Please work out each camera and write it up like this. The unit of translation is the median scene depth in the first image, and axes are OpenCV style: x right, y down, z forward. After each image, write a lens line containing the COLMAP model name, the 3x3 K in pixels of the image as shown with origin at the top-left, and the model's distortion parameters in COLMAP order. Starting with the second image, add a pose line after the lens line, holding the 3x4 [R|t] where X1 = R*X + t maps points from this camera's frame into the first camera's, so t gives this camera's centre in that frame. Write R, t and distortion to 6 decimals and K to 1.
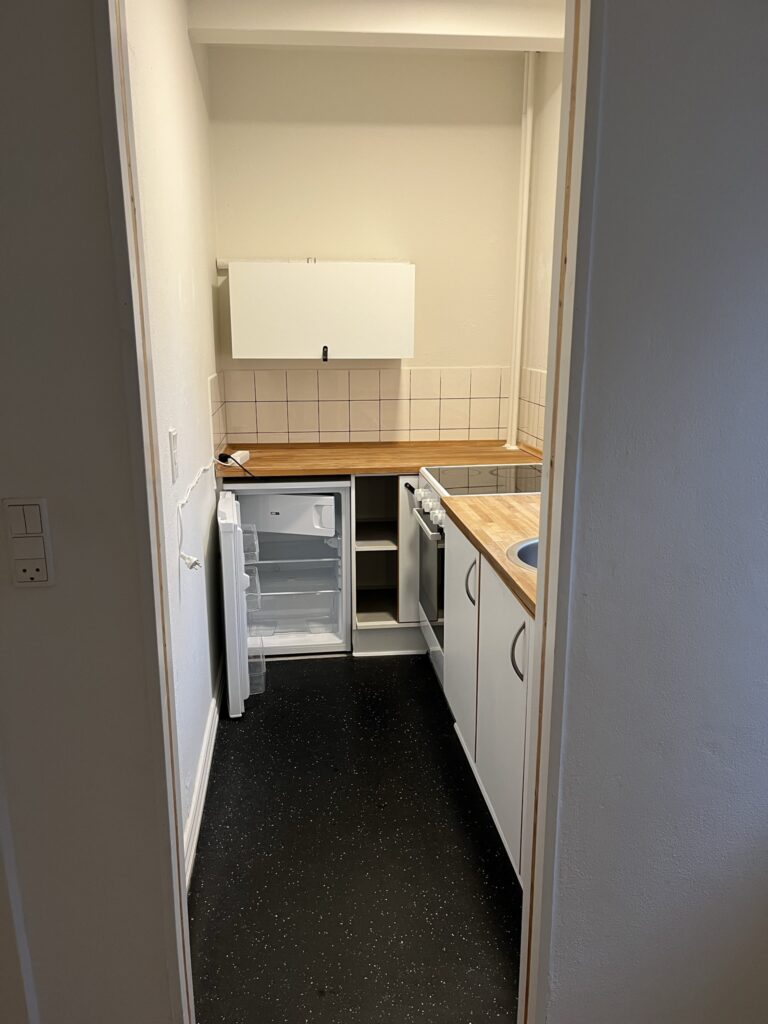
lens RADIAL K [[771.9, 0, 379.7], [0, 771.9, 517.9], [0, 0, 1]] dist [0.071210, -0.098632]
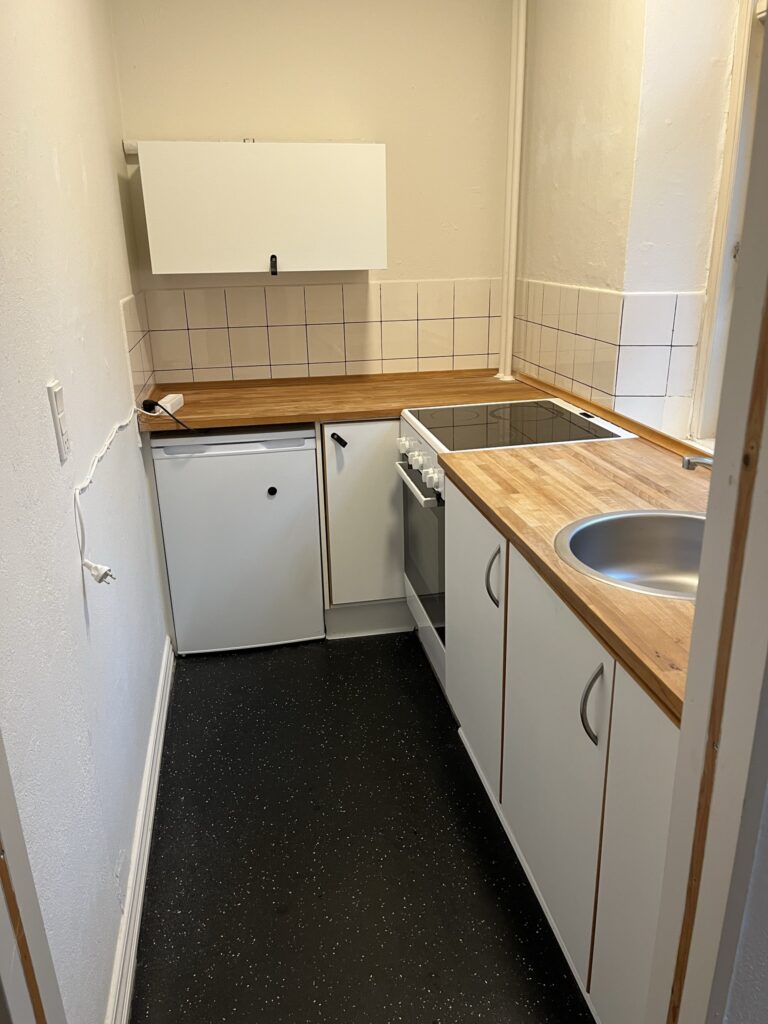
lens RADIAL K [[771.9, 0, 390.2], [0, 771.9, 513.3], [0, 0, 1]] dist [0.071210, -0.098632]
pose [[0.996515, -0.044438, 0.070587, -0.020848], [0.037393, 0.994467, 0.098165, -0.038414], [-0.074558, -0.095184, 0.992664, 0.201999]]
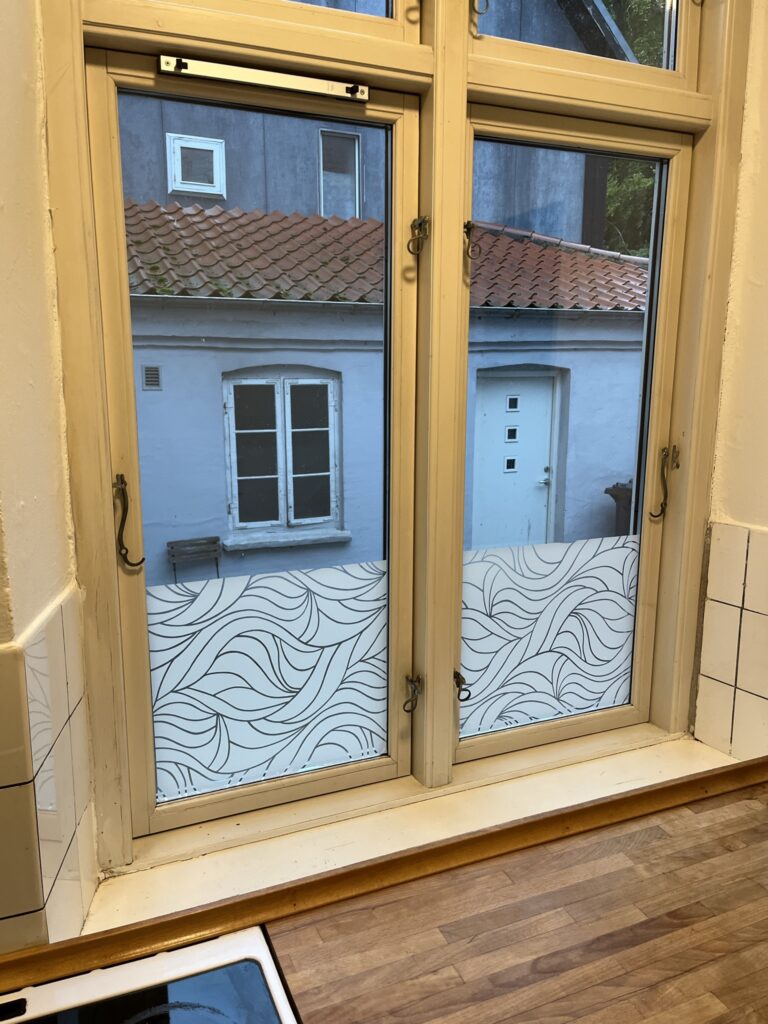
lens RADIAL K [[771.9, 0, 383.0], [0, 771.9, 509.2], [0, 0, 1]] dist [0.071210, -0.098632]
pose [[-0.290761, -0.171376, 0.941322, -0.010396], [0.234141, 0.941171, 0.243671, -0.219197], [-0.927705, 0.291252, -0.233530, 0.799708]]
